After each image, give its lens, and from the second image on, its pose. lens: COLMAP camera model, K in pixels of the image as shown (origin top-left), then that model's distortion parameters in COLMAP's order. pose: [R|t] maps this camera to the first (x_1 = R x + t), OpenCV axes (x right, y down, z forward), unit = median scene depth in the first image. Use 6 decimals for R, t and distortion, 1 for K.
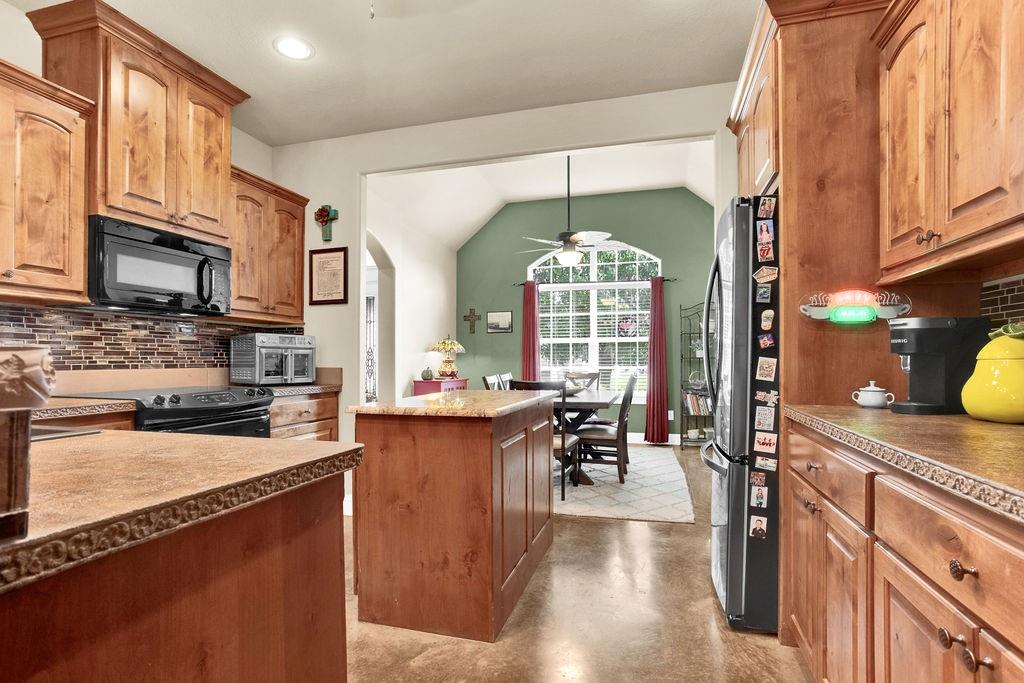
lens RADIAL K [[513.4, 0, 509.7], [0, 513.4, 355.2], [0, 0, 1]] dist [-0.003680, 0.001065]
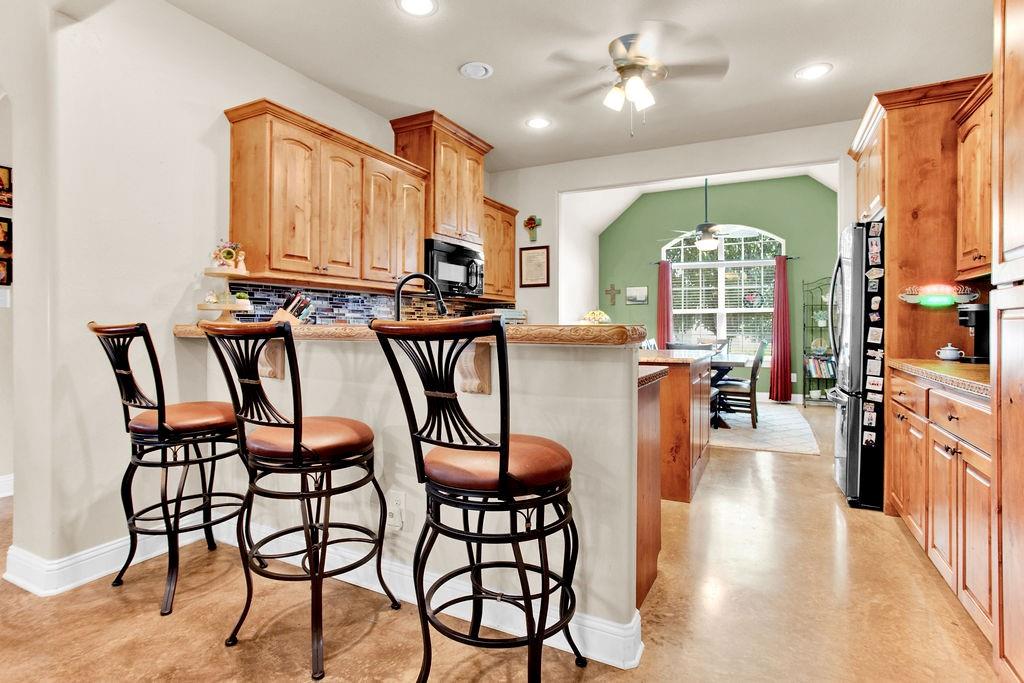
lens RADIAL K [[530.6, 0, 515.2], [0, 530.6, 321.0], [0, 0, 1]] dist [-0.003261, 0.013846]
pose [[0.986982, 0.003569, -0.160790, -0.301218], [-0.003947, 0.999990, -0.002029, -0.008228], [0.160781, 0.002637, 0.986987, -0.729713]]
